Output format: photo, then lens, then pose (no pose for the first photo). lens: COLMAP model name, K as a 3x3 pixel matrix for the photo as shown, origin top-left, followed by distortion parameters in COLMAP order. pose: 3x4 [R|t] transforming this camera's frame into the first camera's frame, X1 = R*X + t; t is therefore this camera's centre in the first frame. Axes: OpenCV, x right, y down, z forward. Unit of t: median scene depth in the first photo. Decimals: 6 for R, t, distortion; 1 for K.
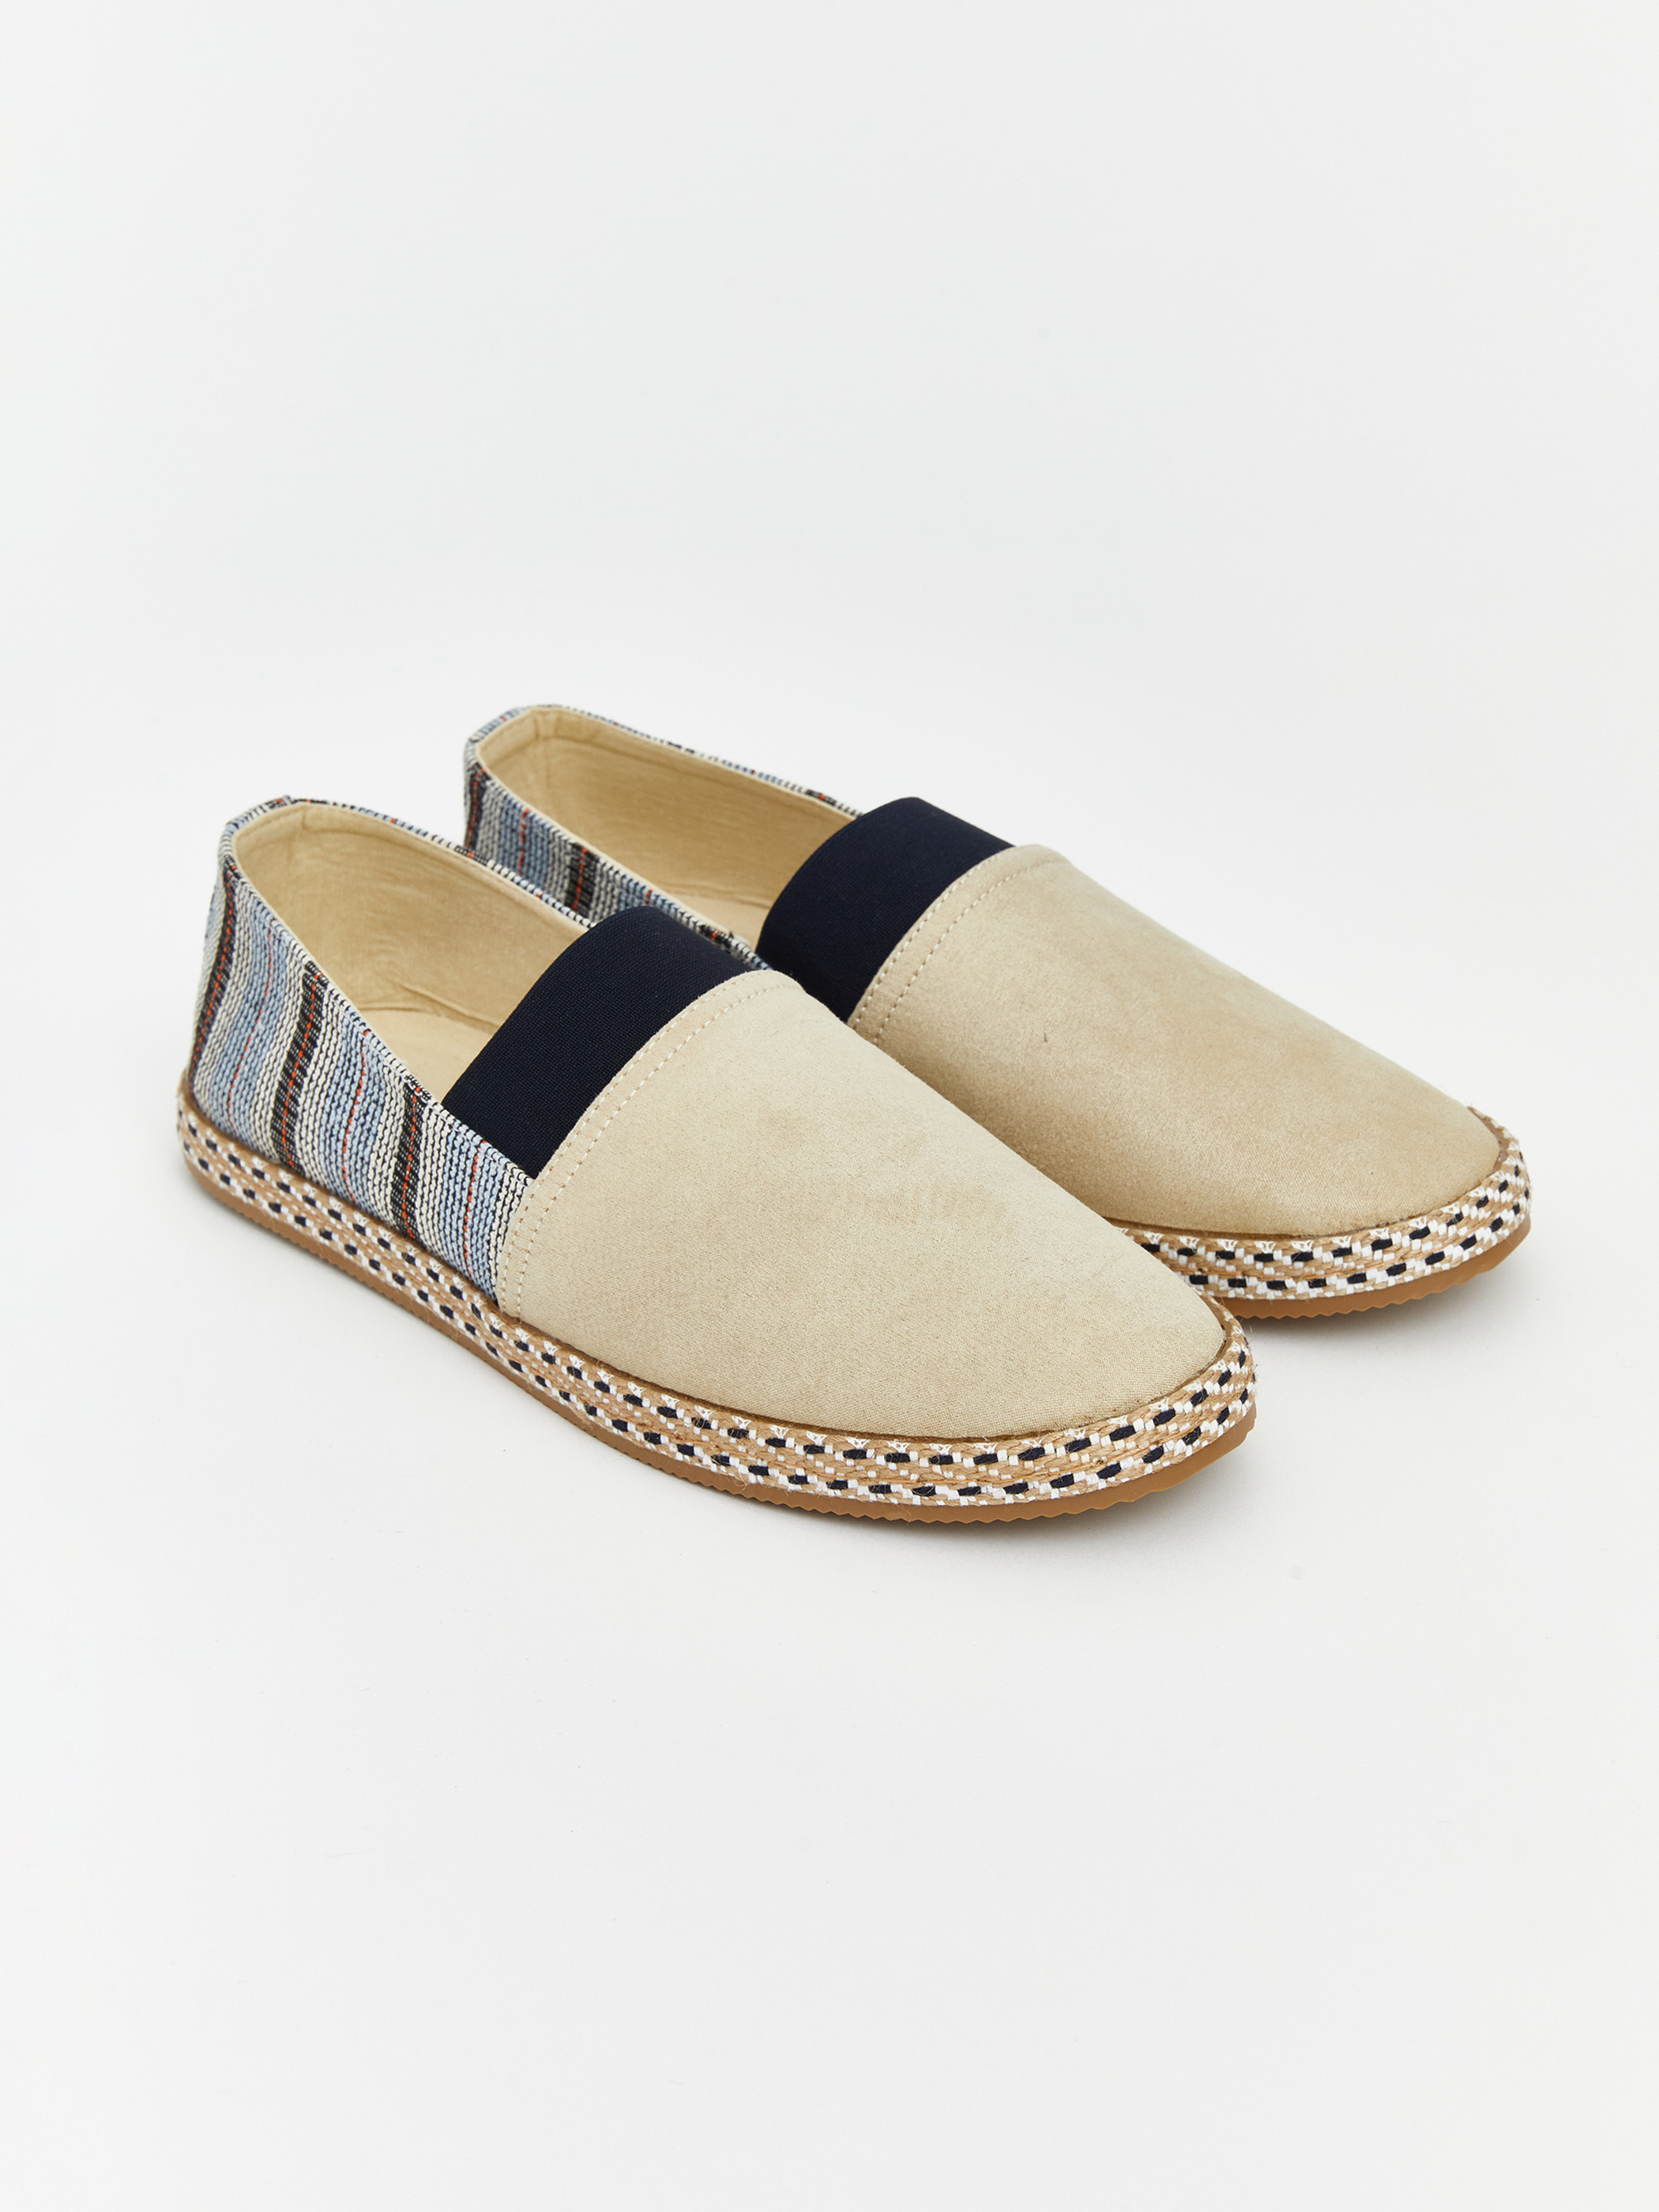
lens RADIAL K [[5670.3, 0, 829.5], [0, 5670.3, 1106.0], [0, 0, 1]] dist [-0.117939, -1.398993]
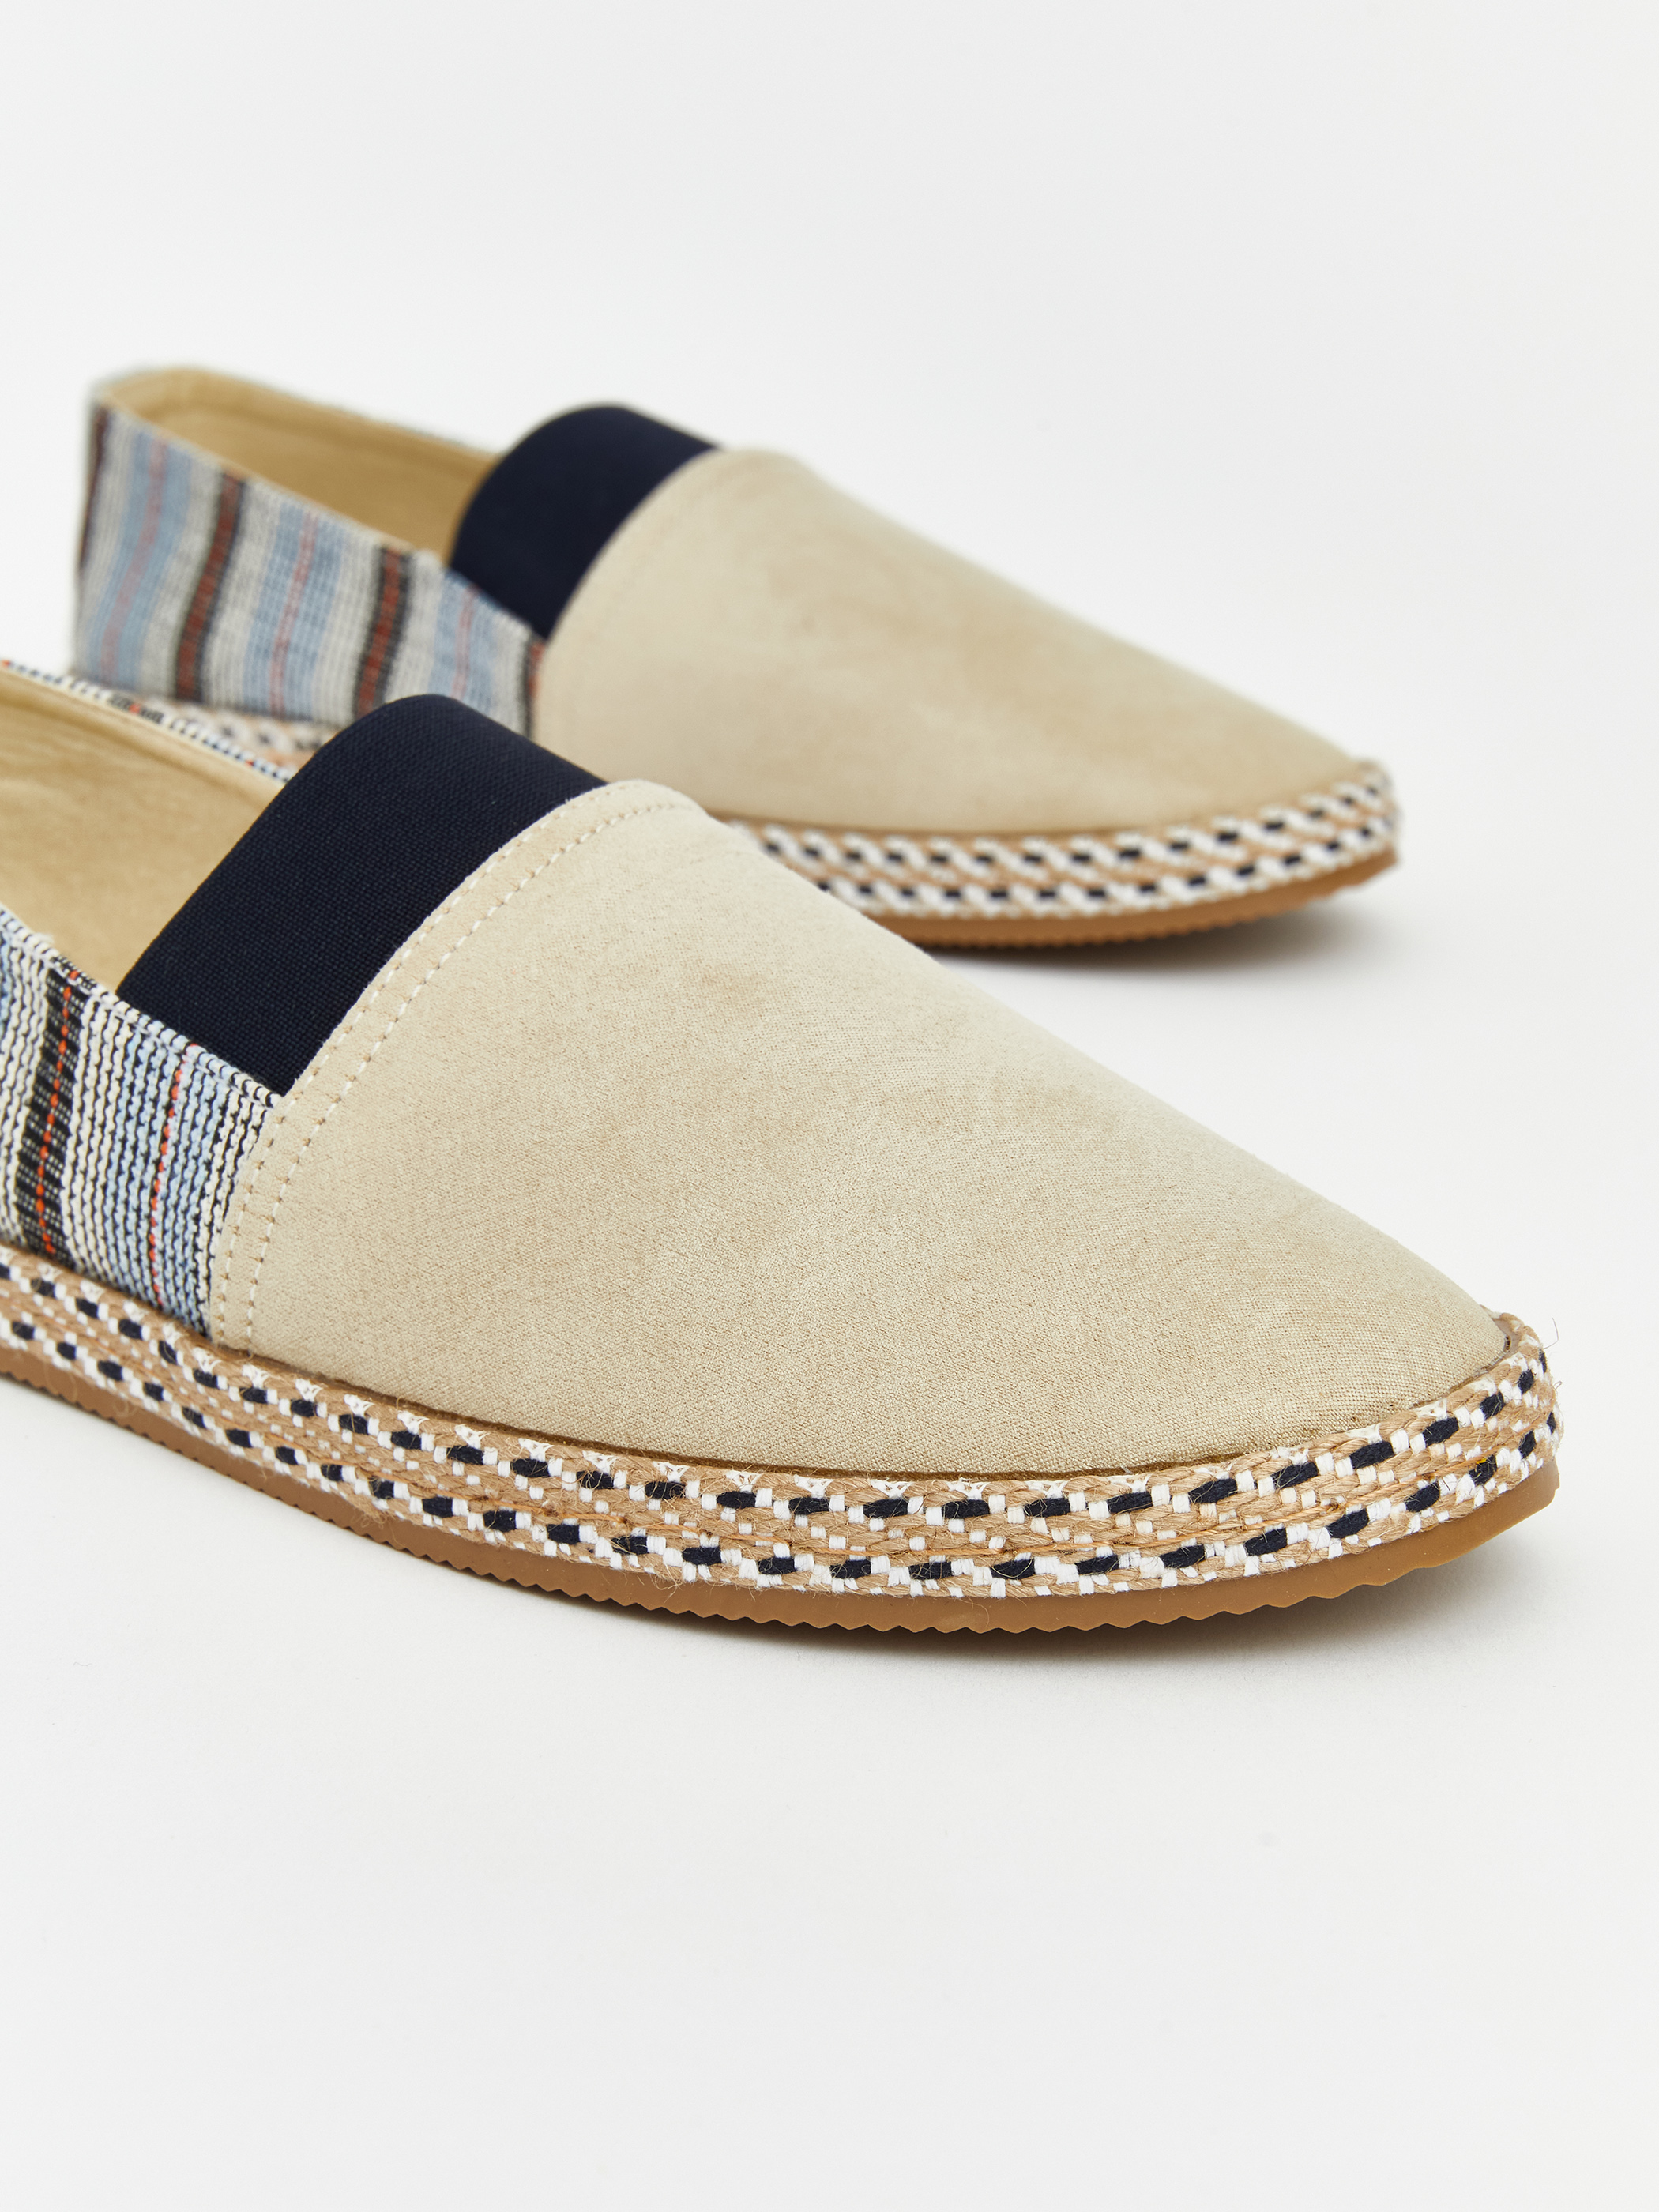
lens RADIAL K [[5670.3, 0, 829.5], [0, 5670.3, 1106.0], [0, 0, 1]] dist [-0.117939, -1.398993]
pose [[0.992565, 0.016515, 0.120594, -0.068036], [0.006404, 0.982295, -0.187234, 0.125074], [-0.121551, 0.186614, 0.974885, 0.441086]]
